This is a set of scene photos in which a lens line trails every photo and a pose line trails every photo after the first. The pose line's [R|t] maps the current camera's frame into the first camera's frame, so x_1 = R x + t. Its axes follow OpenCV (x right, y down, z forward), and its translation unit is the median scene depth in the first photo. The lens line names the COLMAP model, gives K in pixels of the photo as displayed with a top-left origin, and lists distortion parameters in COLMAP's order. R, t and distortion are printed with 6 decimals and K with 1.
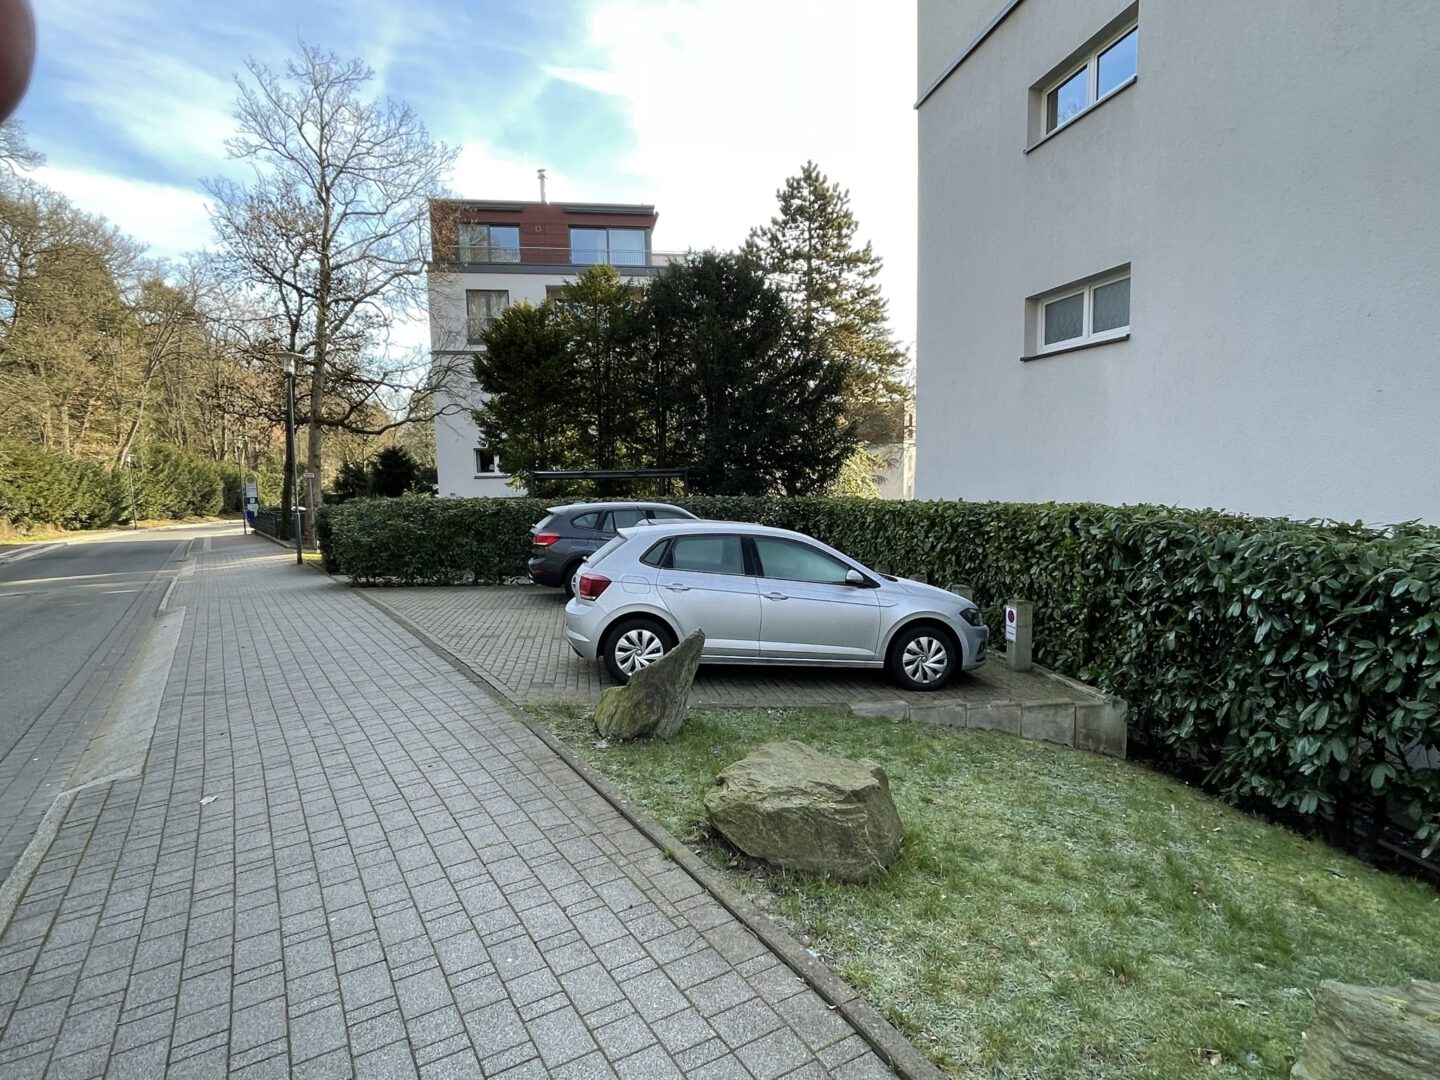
lens RADIAL K [[800.6, 0, 720.0], [0, 800.6, 540.0], [0, 0, 1]] dist [0.013001, 0.000383]
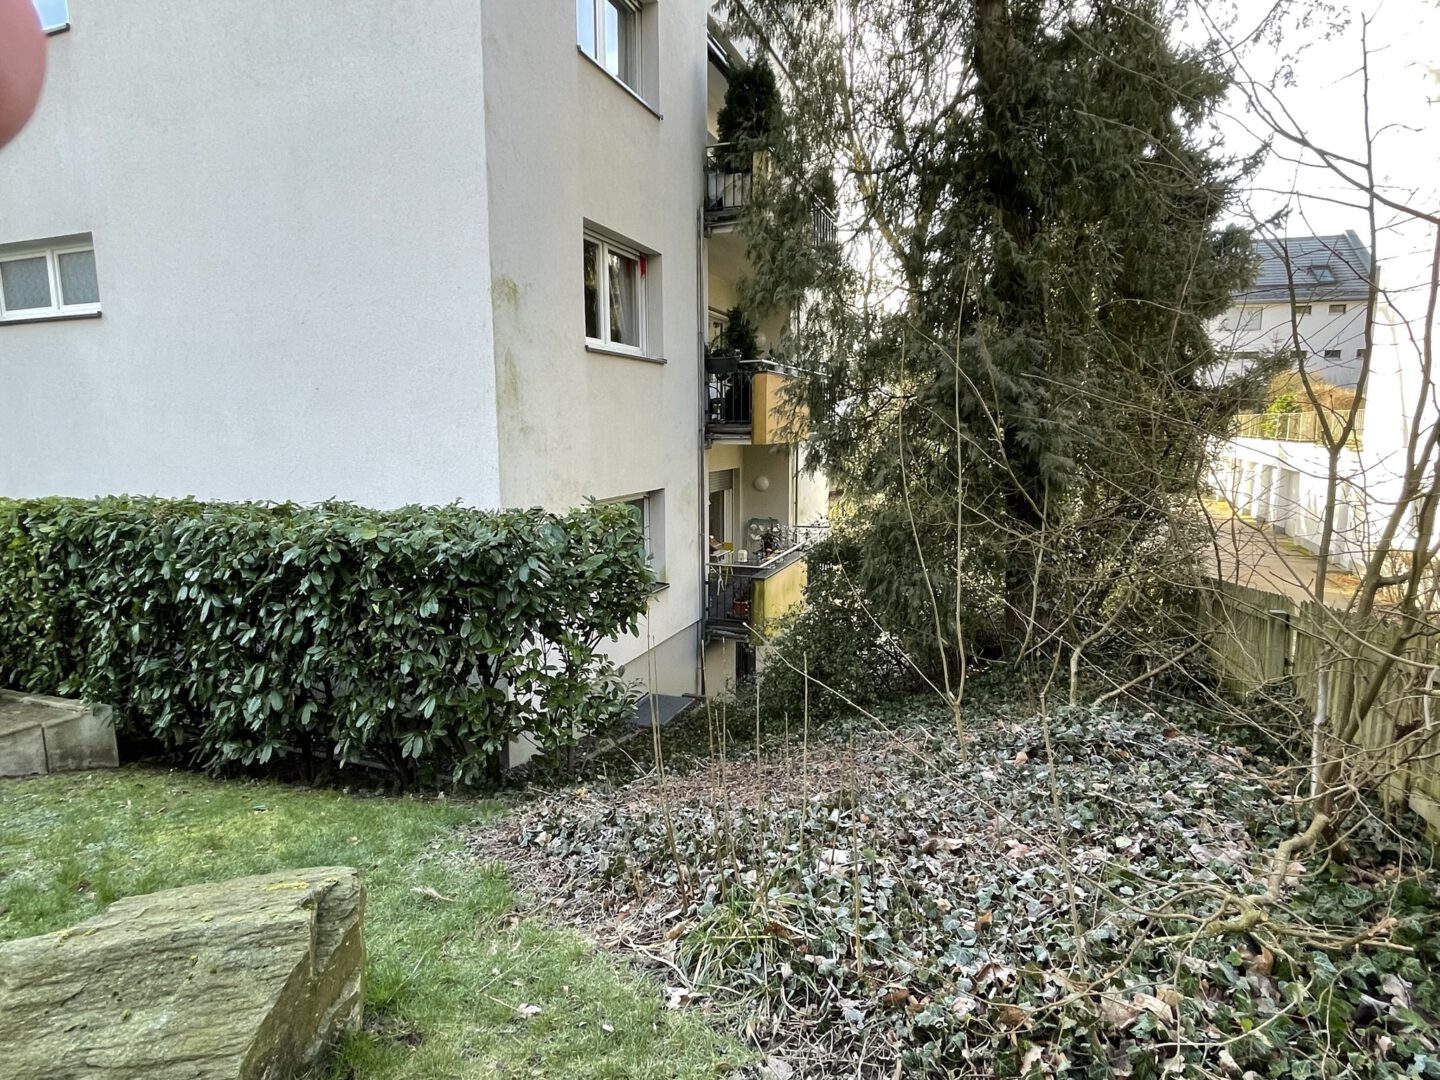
lens RADIAL K [[800.6, 0, 720.0], [0, 800.6, 540.0], [0, 0, 1]] dist [0.013001, 0.000383]
pose [[0.553833, -0.106292, 0.825815, 0.155534], [0.089754, 0.993660, 0.067702, 0.008587], [-0.827776, 0.036625, 0.559862, -0.142271]]
